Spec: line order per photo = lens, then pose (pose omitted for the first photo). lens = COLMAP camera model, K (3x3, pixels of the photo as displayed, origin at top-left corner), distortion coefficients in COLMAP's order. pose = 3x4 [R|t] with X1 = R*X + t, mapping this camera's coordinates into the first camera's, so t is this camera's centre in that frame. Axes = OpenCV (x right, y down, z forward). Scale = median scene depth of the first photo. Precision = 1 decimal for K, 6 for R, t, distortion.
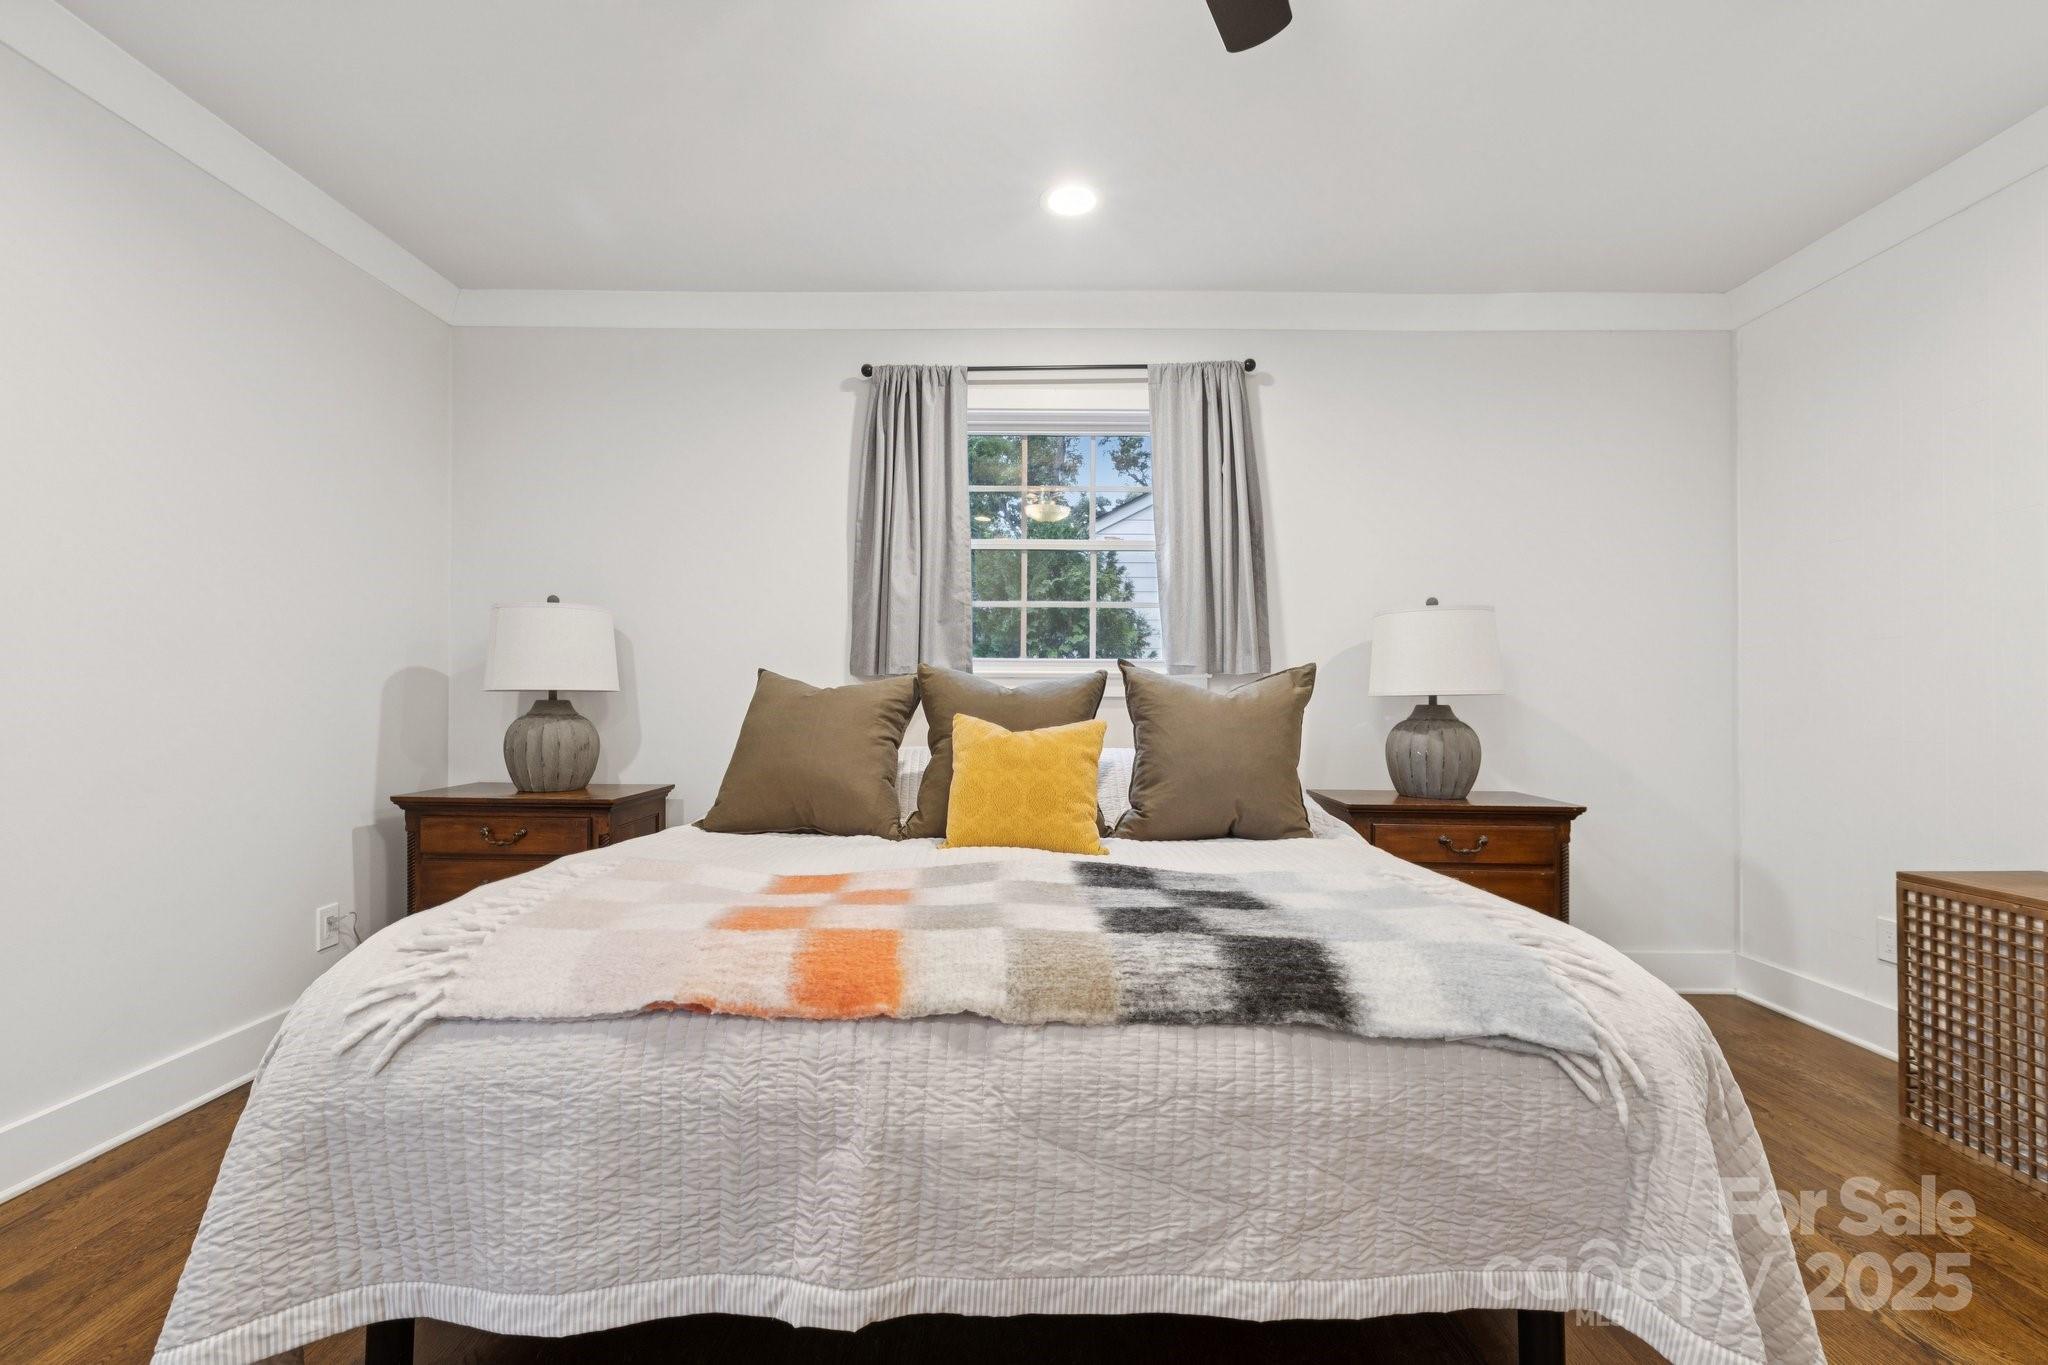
lens RADIAL K [[909.6, 0, 1018.3], [0, 909.6, 687.8], [0, 0, 1]] dist [-0.000165, -0.001141]
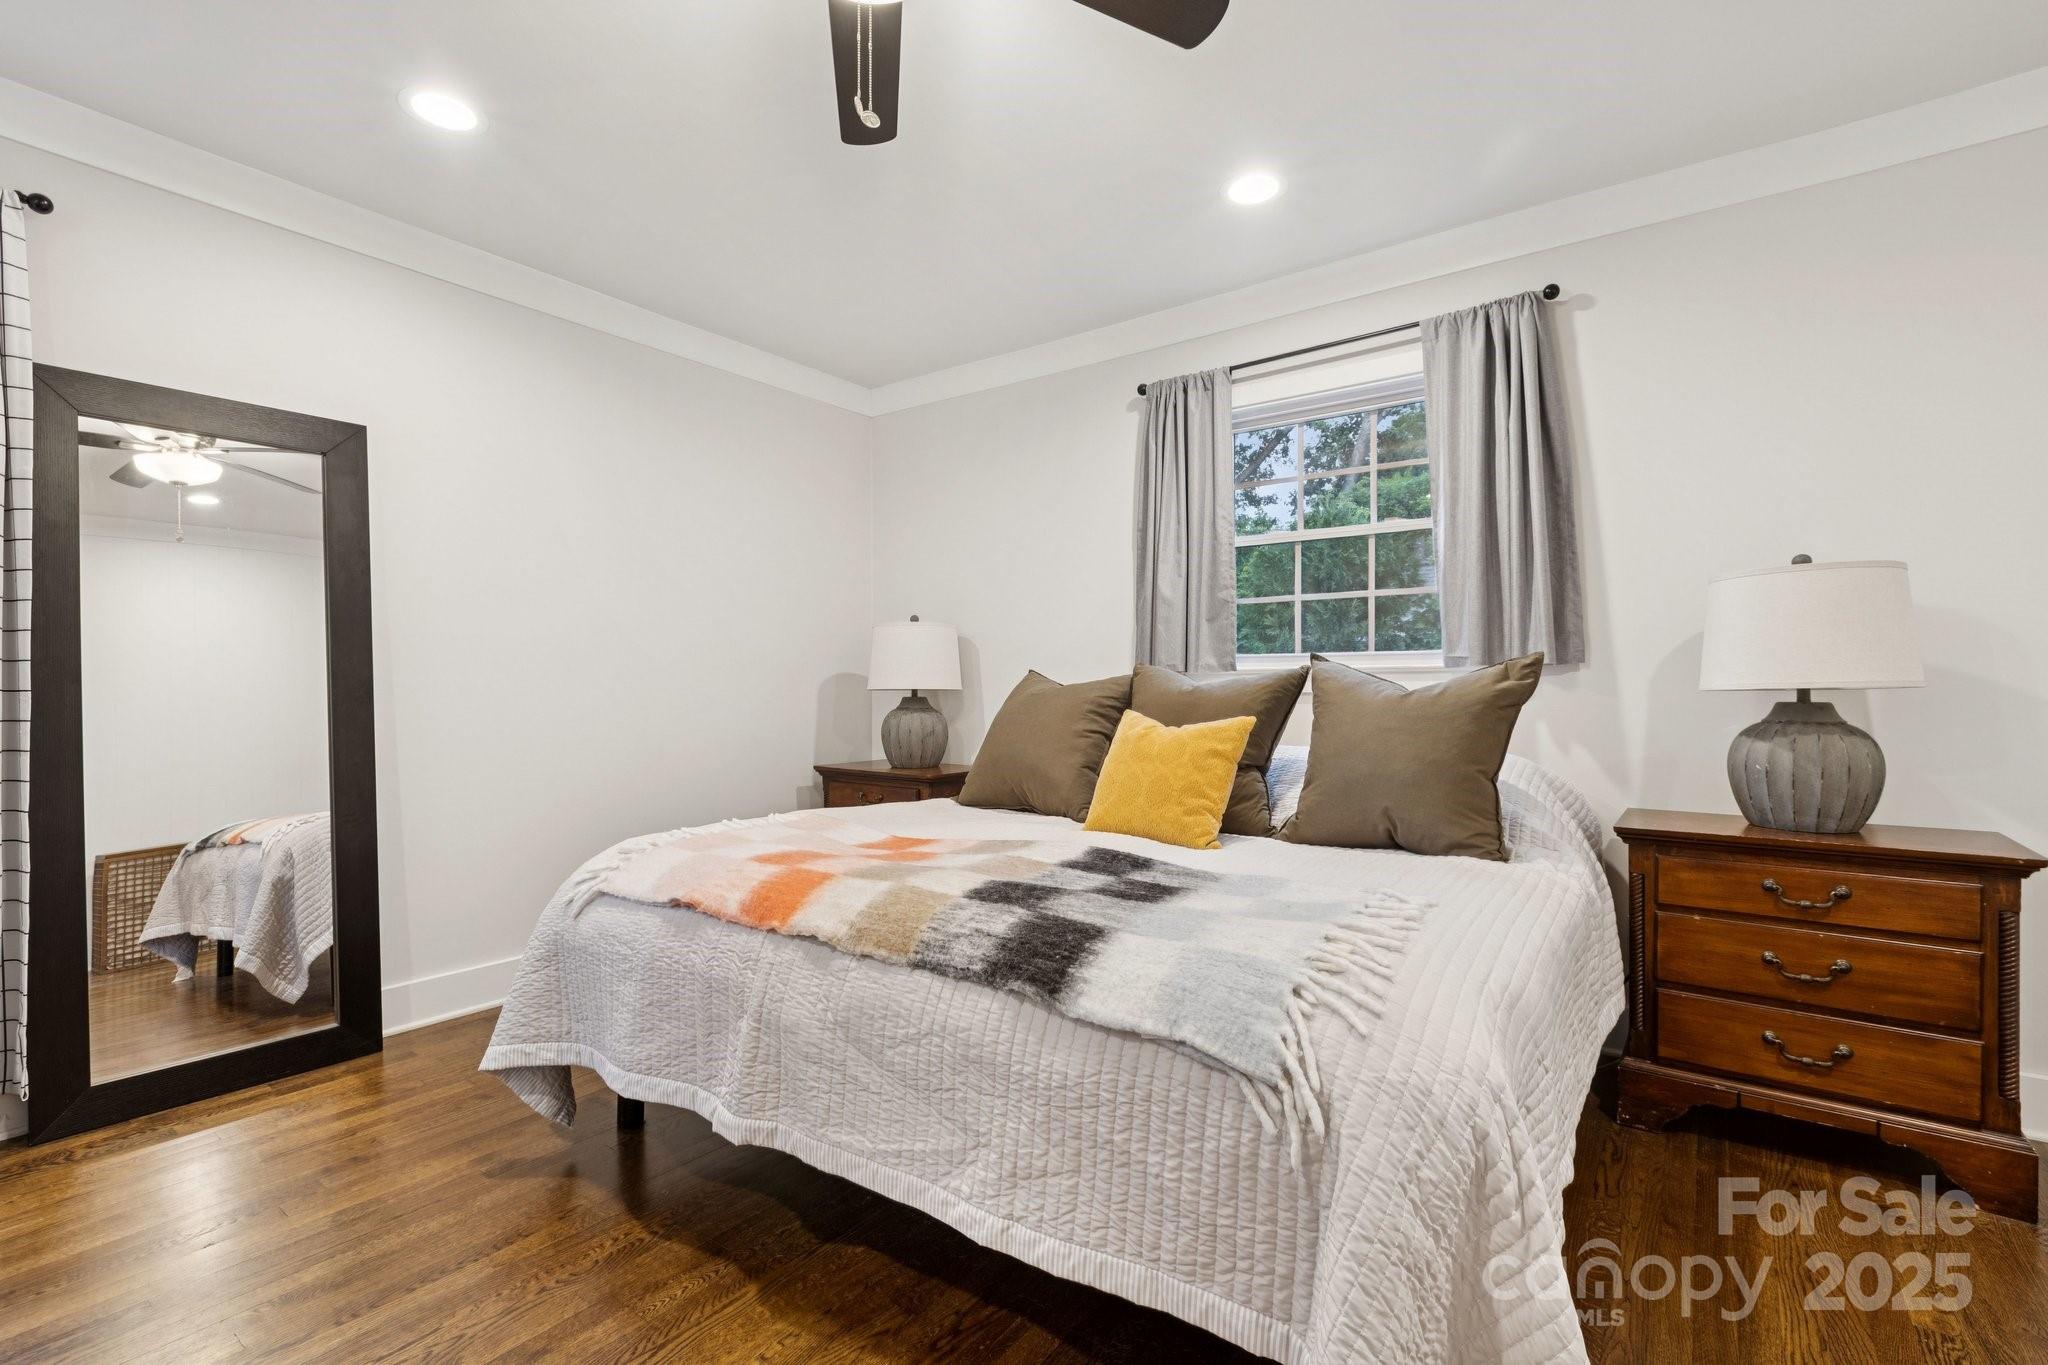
lens RADIAL K [[909.6, 0, 1013.0], [0, 909.6, 688.9], [0, 0, 1]] dist [-0.000165, -0.001141]
pose [[0.810896, -0.006845, -0.585151, 0.461957], [0.010783, 0.999937, 0.003246, -0.001231], [0.585091, -0.008942, 0.810918, 0.050310]]
